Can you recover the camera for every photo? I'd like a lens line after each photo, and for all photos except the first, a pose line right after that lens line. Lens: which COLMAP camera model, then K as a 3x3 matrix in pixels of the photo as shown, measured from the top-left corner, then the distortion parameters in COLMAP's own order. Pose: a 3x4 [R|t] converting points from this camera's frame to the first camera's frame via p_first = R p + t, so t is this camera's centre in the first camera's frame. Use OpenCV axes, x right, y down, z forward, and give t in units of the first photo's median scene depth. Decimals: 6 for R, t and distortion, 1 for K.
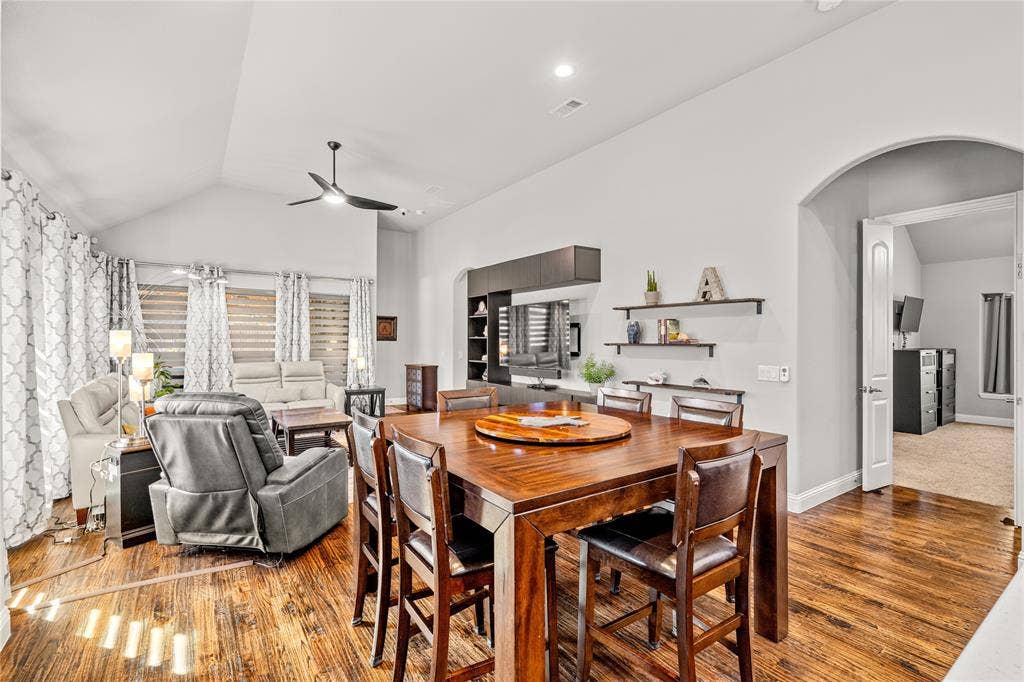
lens RADIAL K [[459.9, 0, 515.3], [0, 459.9, 342.6], [0, 0, 1]] dist [-0.002141, 0.001249]
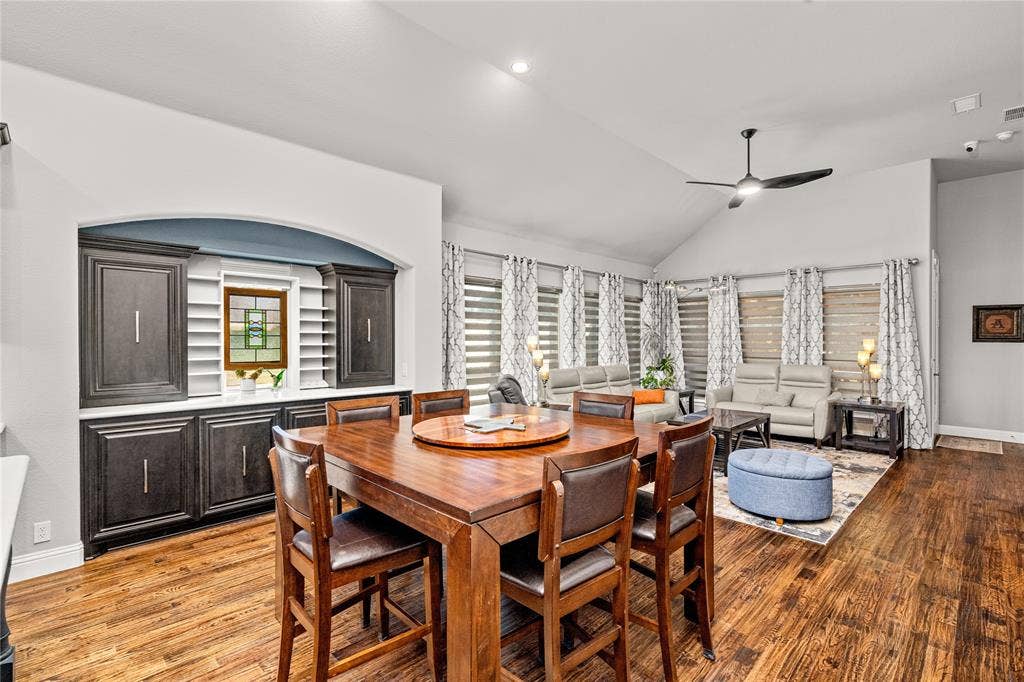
lens RADIAL K [[459.9, 0, 513.0], [0, 459.9, 343.4], [0, 0, 1]] dist [-0.002141, 0.001249]
pose [[0.166506, 0.004359, -0.986031, 0.532104], [-0.004944, 0.999981, 0.003586, -0.002986], [0.986028, 0.004278, 0.166524, 0.442297]]
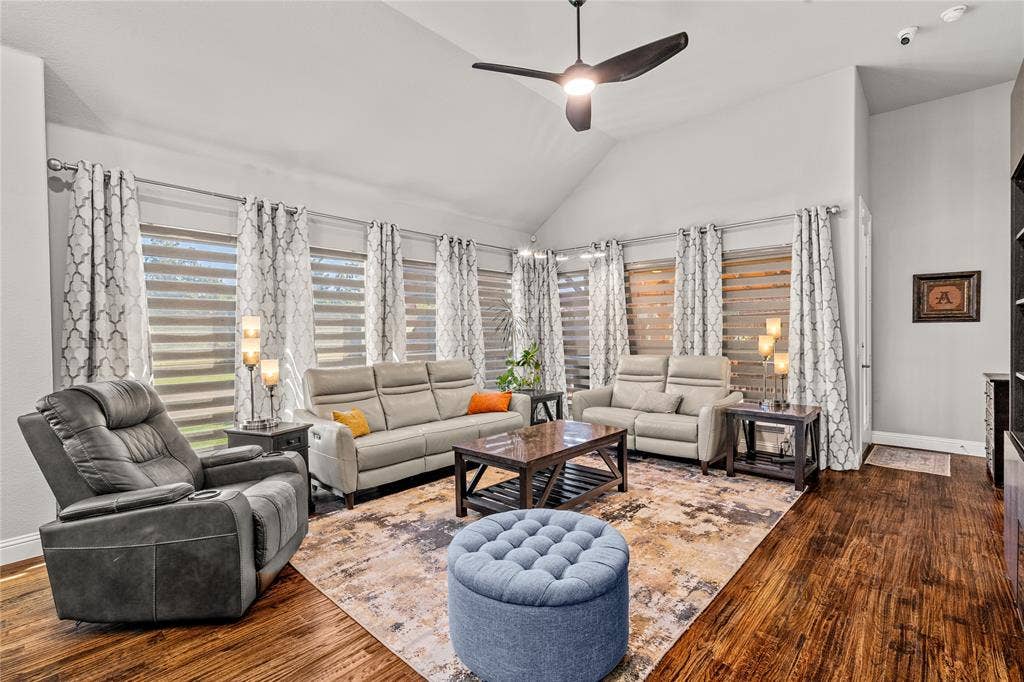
lens RADIAL K [[459.9, 0, 510.6], [0, 459.9, 343.4], [0, 0, 1]] dist [-0.002141, 0.001249]
pose [[0.221119, 0.013663, -0.975151, 0.212107], [0.007408, 0.999849, 0.015689, 0.016158], [0.975219, -0.010693, 0.220985, 0.920162]]
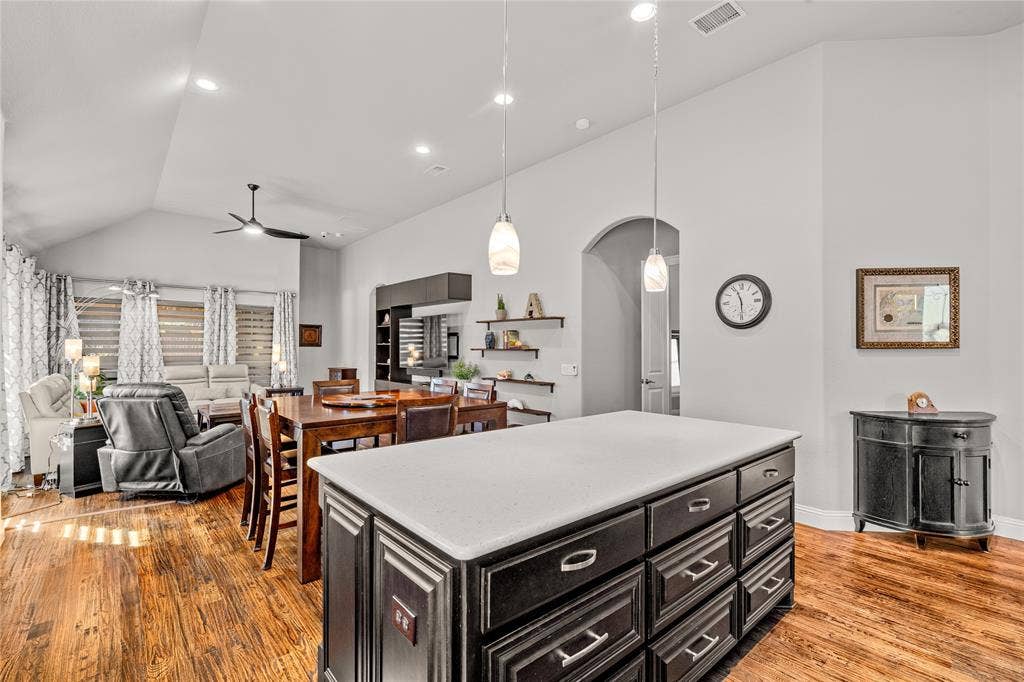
lens RADIAL K [[459.9, 0, 514.4], [0, 459.9, 342.8], [0, 0, 1]] dist [-0.002141, 0.001249]
pose [[0.995116, 0.000430, 0.098714, 0.208853], [0.000742, 0.999930, -0.011827, 0.000507], [-0.098712, 0.011843, 0.995046, -0.330733]]
